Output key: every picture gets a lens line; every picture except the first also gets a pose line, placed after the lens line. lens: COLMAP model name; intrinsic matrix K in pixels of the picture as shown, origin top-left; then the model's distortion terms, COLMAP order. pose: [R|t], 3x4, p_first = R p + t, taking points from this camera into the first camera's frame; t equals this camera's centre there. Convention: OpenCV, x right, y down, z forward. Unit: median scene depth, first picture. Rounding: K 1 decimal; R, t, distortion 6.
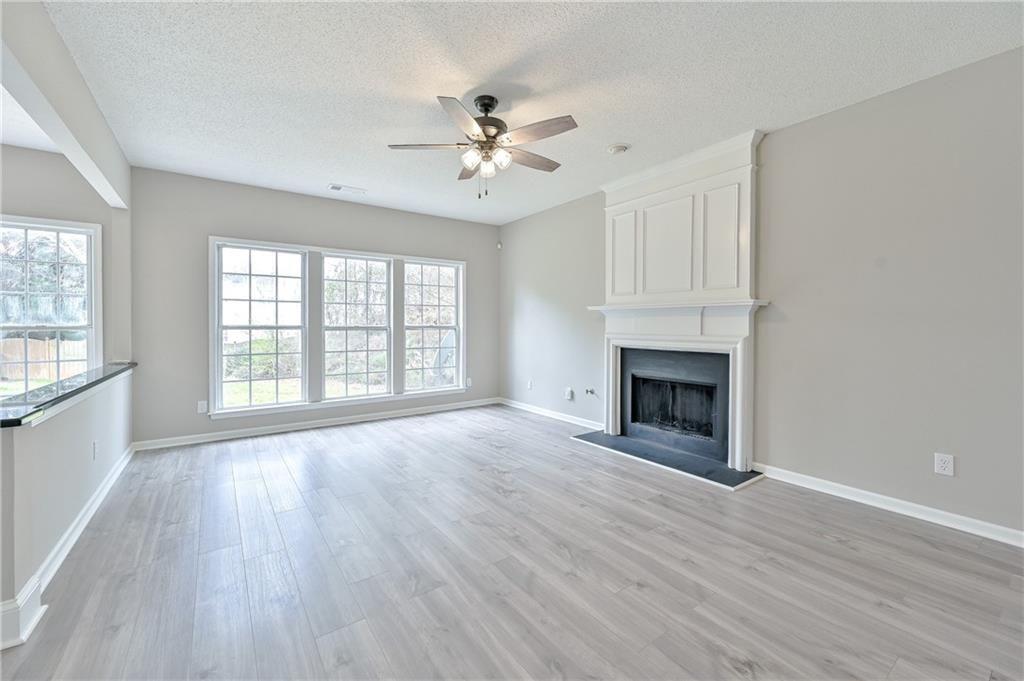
lens RADIAL K [[414.5, 0, 520.3], [0, 414.5, 330.8], [0, 0, 1]] dist [-0.004054, 0.000400]
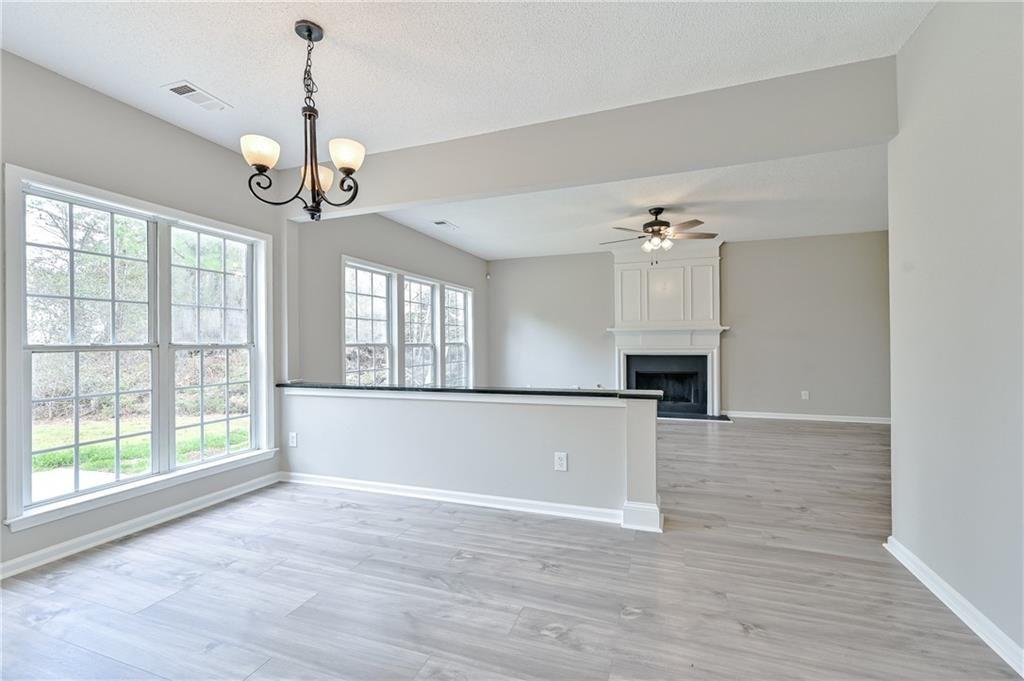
lens RADIAL K [[414.5, 0, 505.4], [0, 414.5, 336.6], [0, 0, 1]] dist [-0.004054, 0.000400]
pose [[0.845019, 0.000767, 0.534735, -1.117894], [0.016520, 0.999484, -0.027539, 0.007250], [-0.534480, 0.032105, 0.844571, -0.075751]]
